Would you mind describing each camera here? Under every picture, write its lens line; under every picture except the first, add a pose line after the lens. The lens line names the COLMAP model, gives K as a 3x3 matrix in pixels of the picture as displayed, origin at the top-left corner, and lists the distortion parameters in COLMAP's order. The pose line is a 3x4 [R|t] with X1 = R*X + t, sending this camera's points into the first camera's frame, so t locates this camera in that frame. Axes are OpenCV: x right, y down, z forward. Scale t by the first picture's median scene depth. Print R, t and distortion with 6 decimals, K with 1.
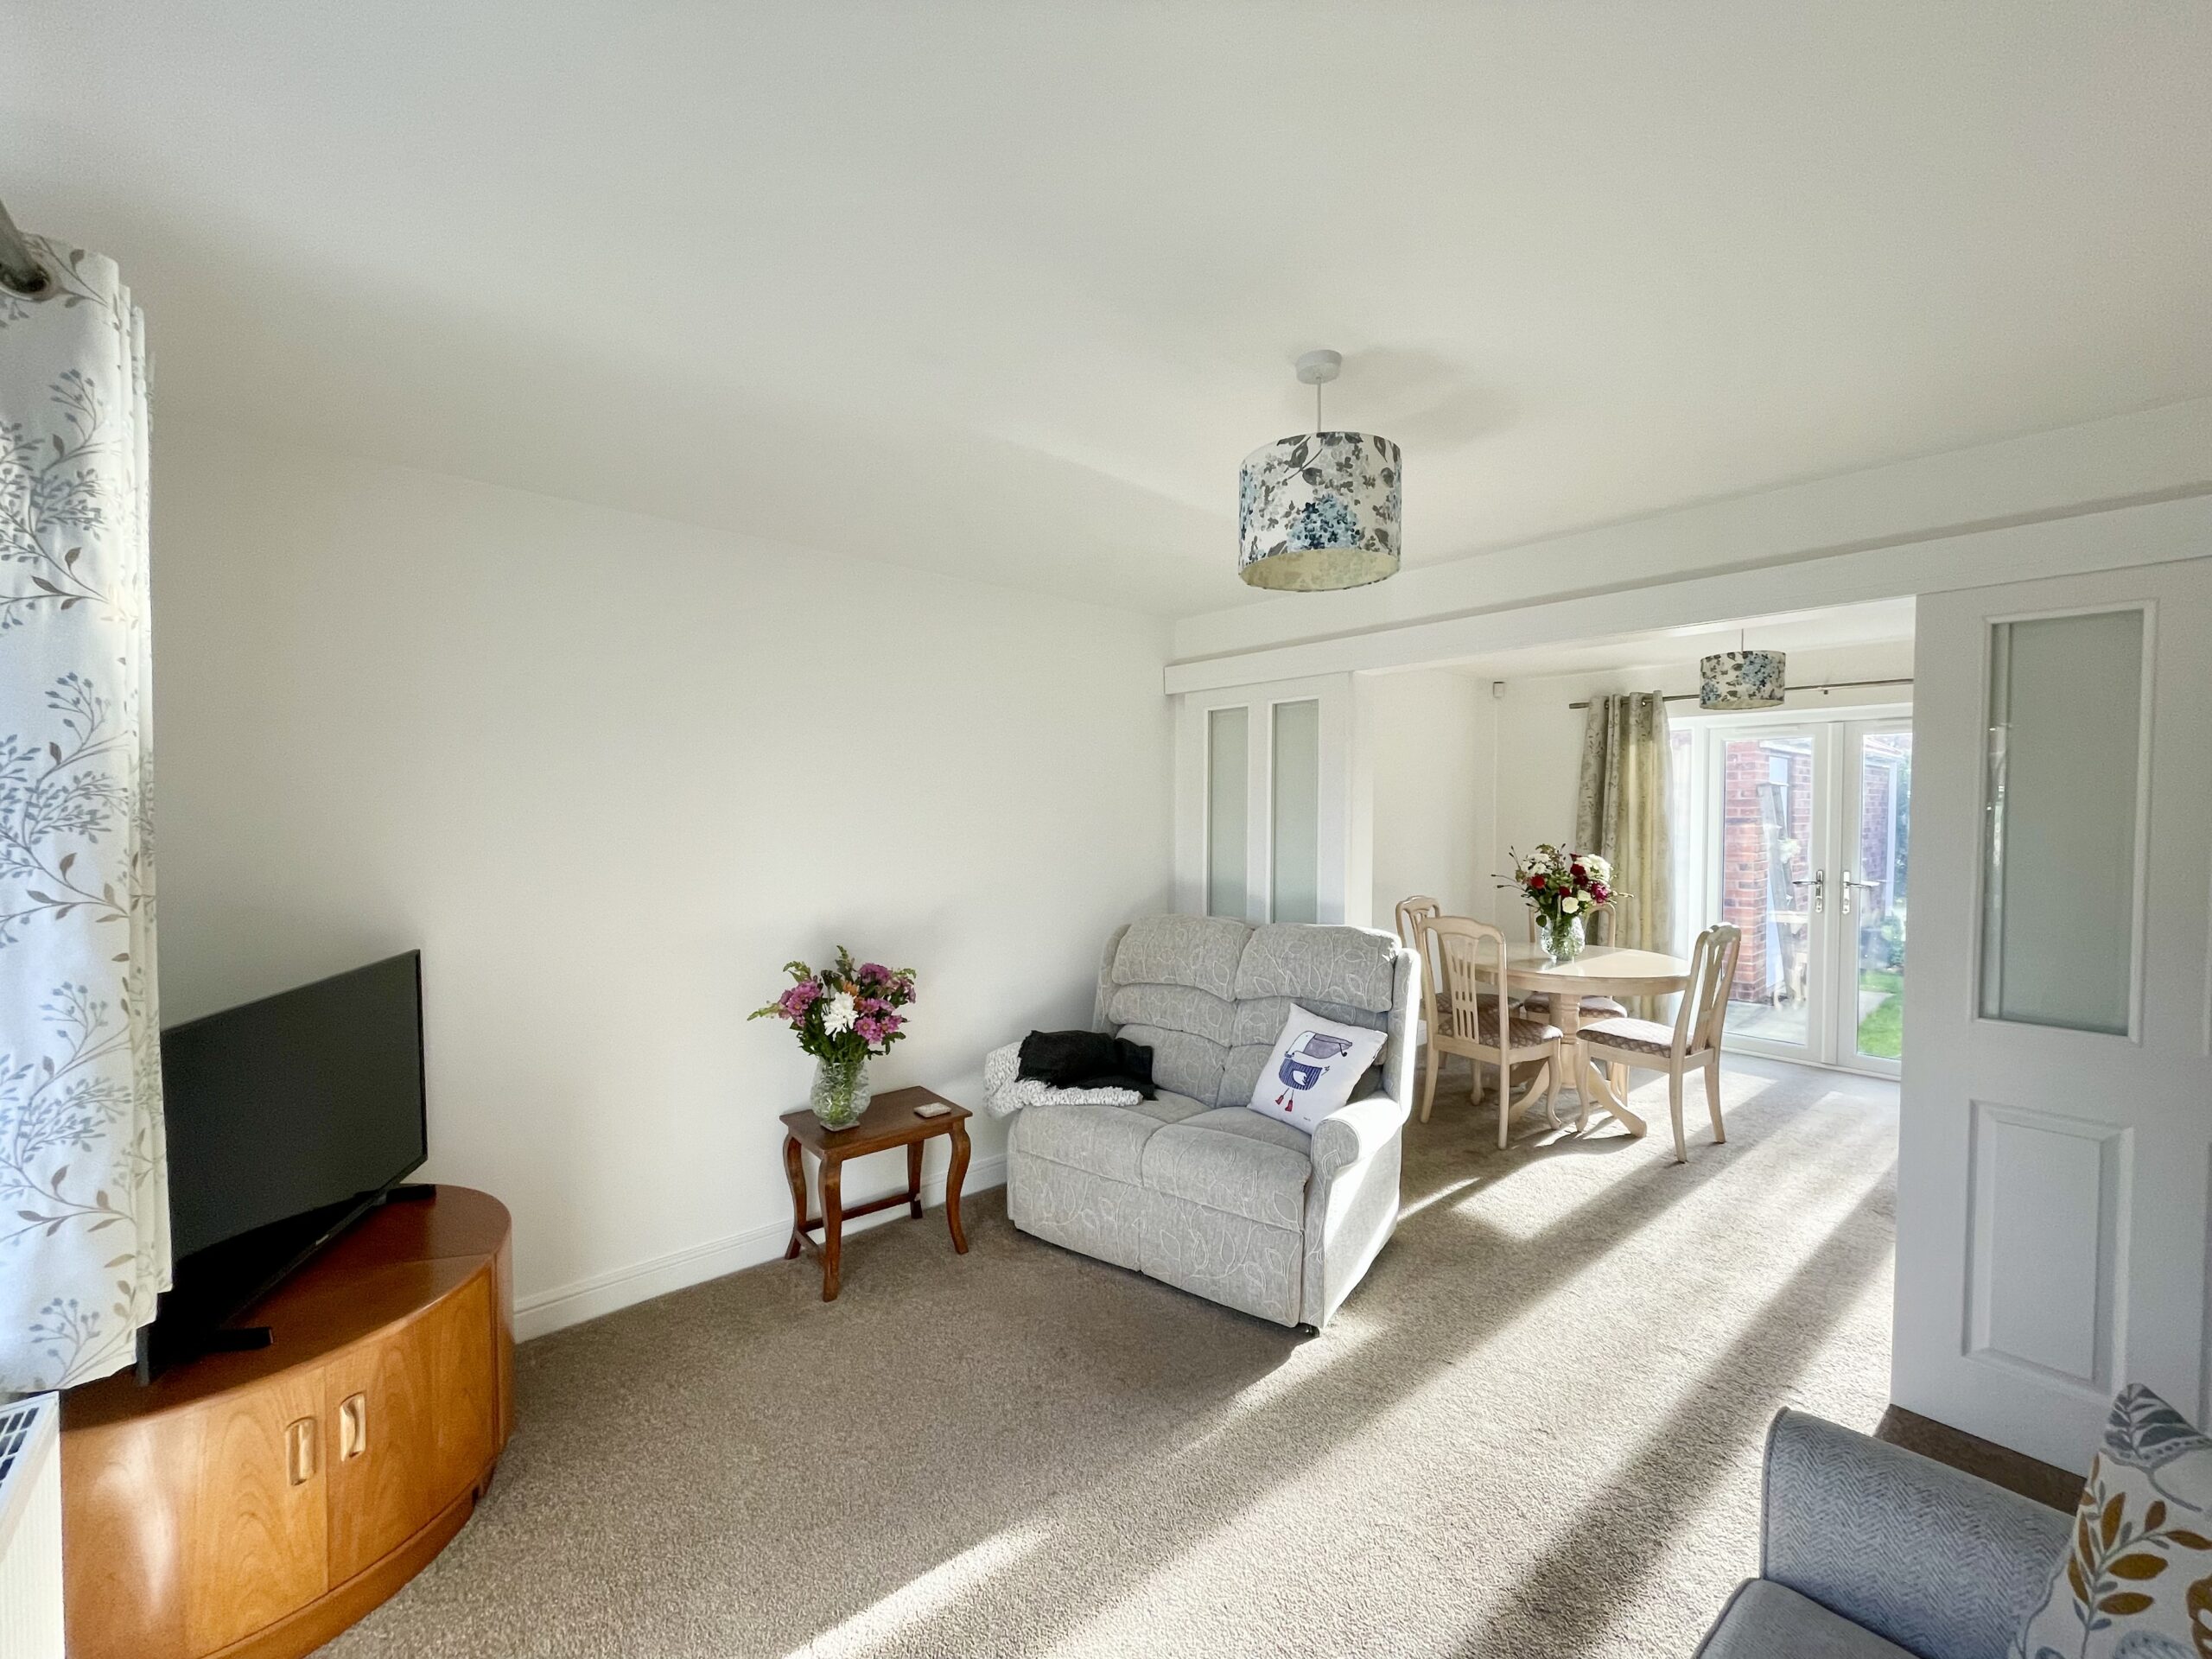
lens RADIAL K [[891.6, 0, 1104.3], [0, 891.6, 830.0], [0, 0, 1]] dist [-0.002450, 0.000179]
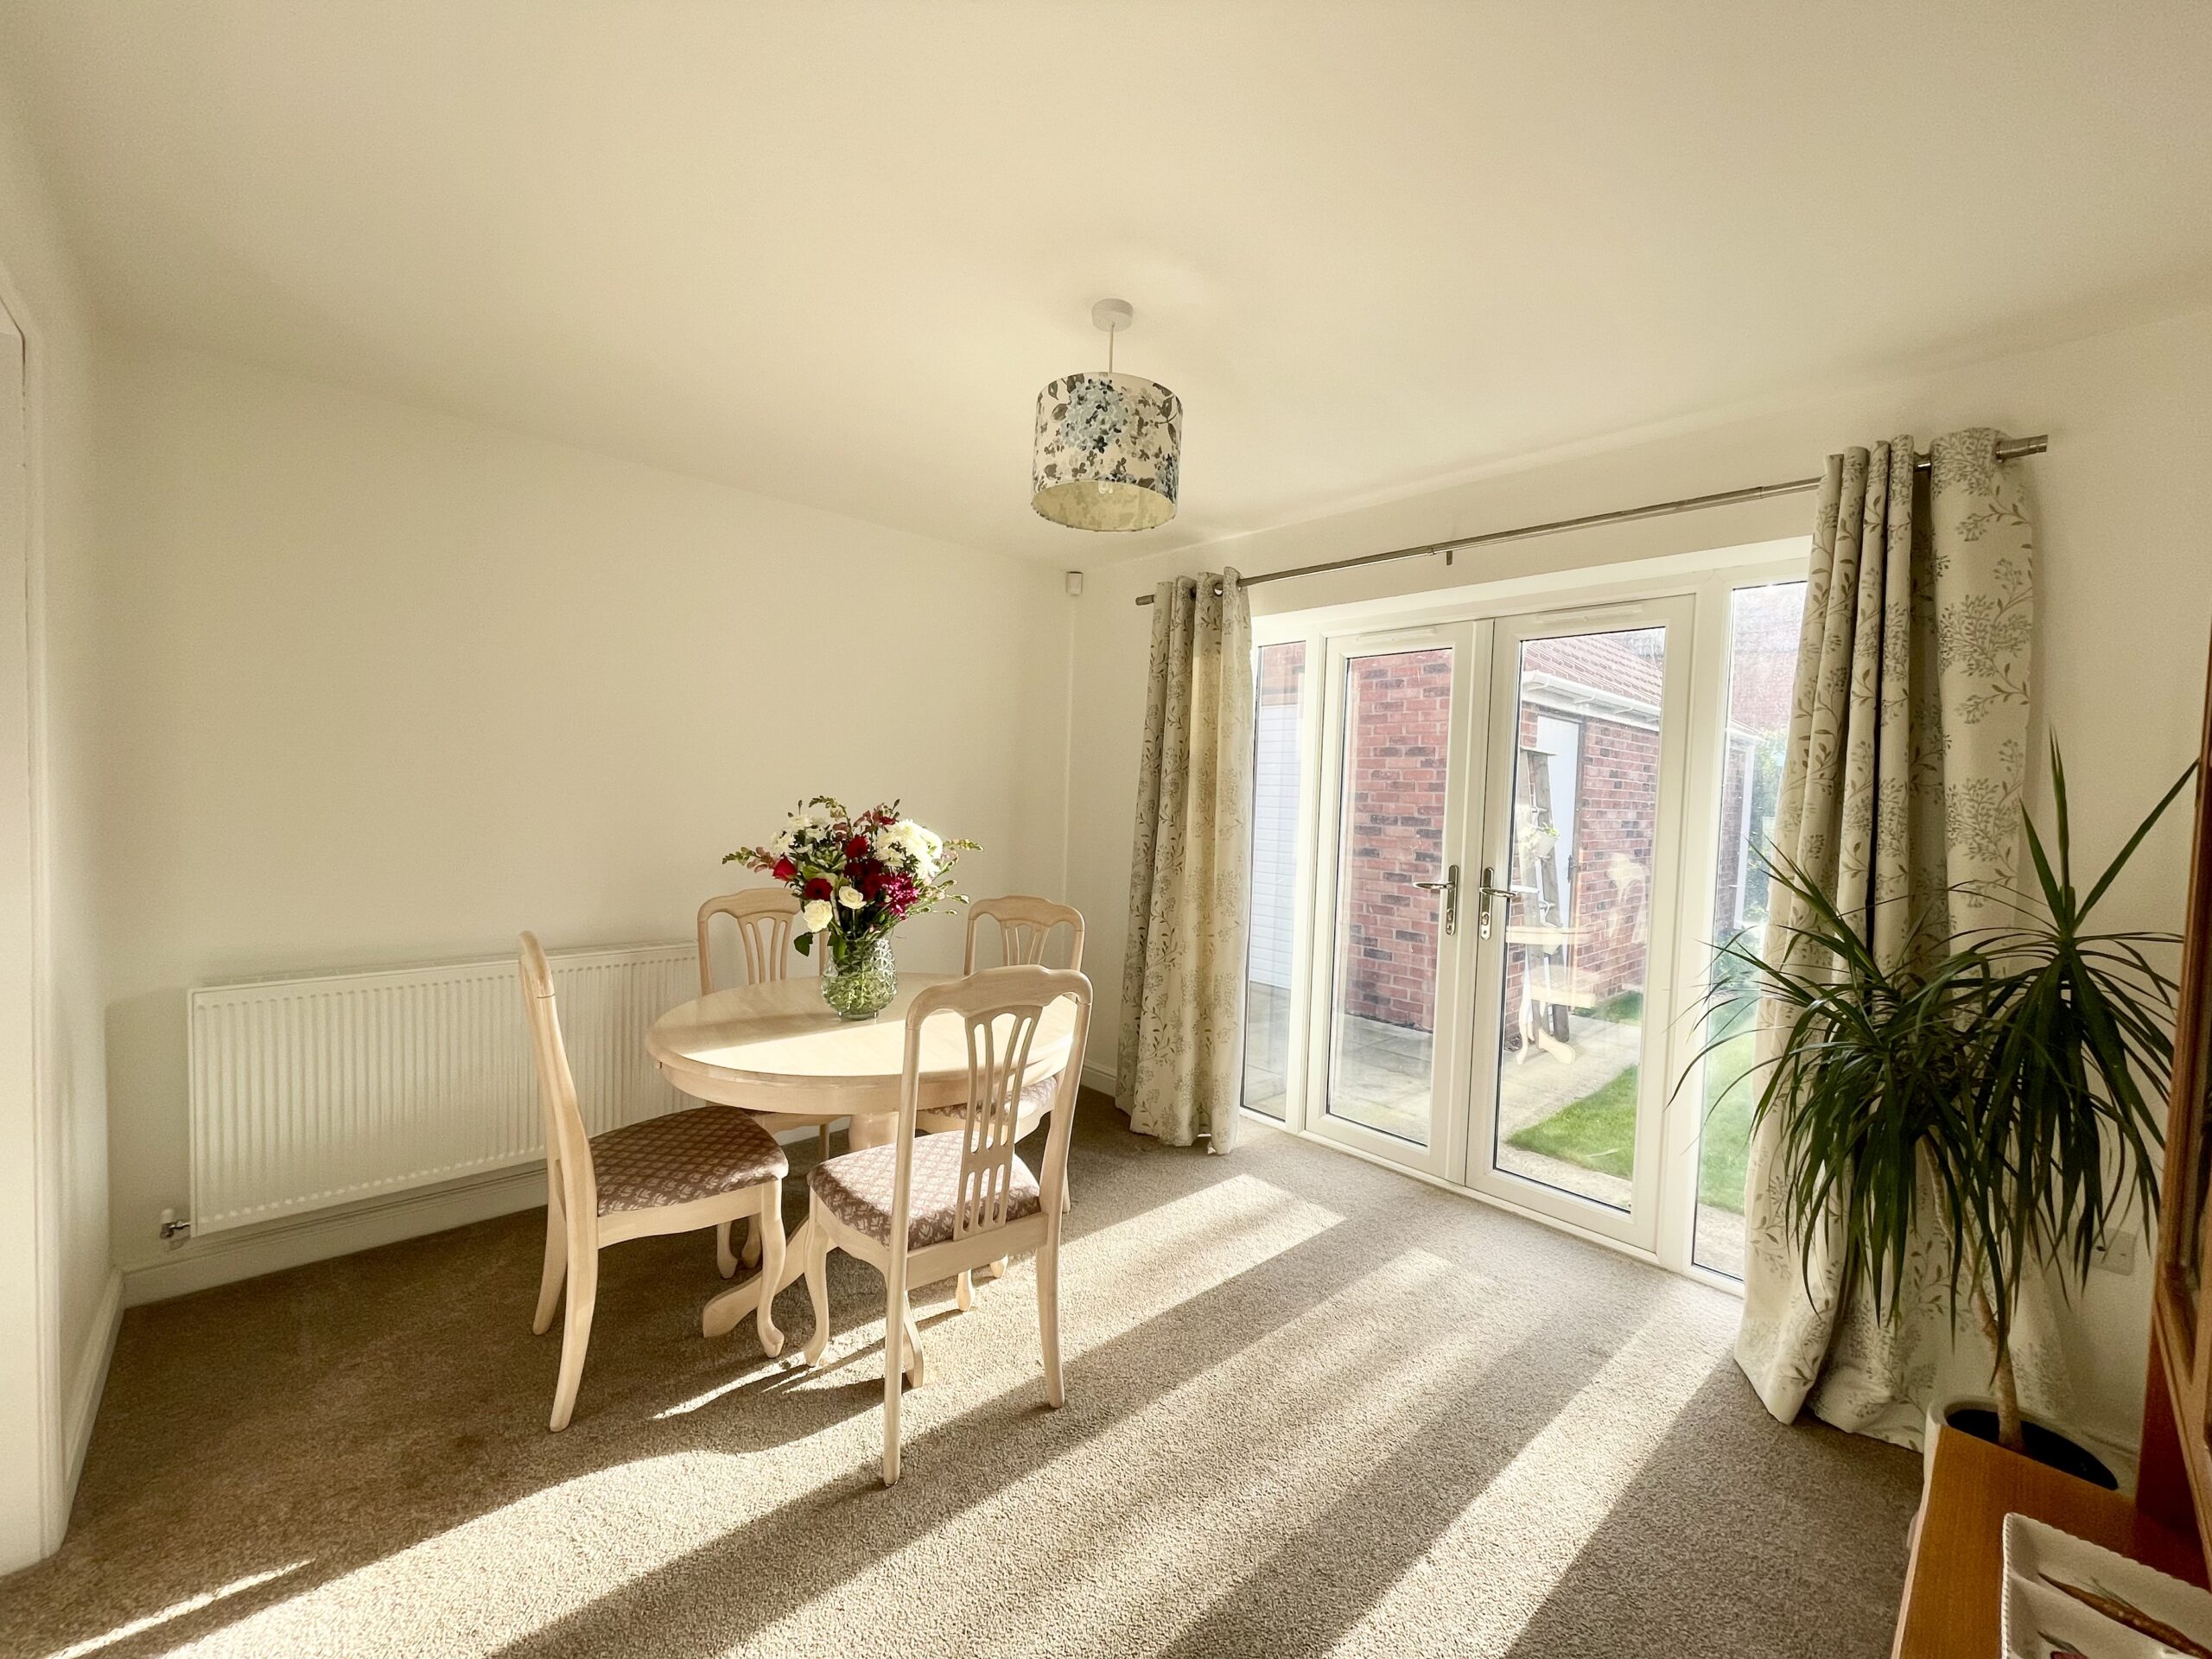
lens RADIAL K [[879.8, 0, 1099.1], [0, 879.8, 824.7], [0, 0, 1]] dist [0.001251, 0.000170]
pose [[0.999046, 0.031008, 0.030754, 0.687854], [-0.031400, 0.999431, 0.012351, 0.022598], [-0.030353, -0.013304, 0.999451, 0.515294]]
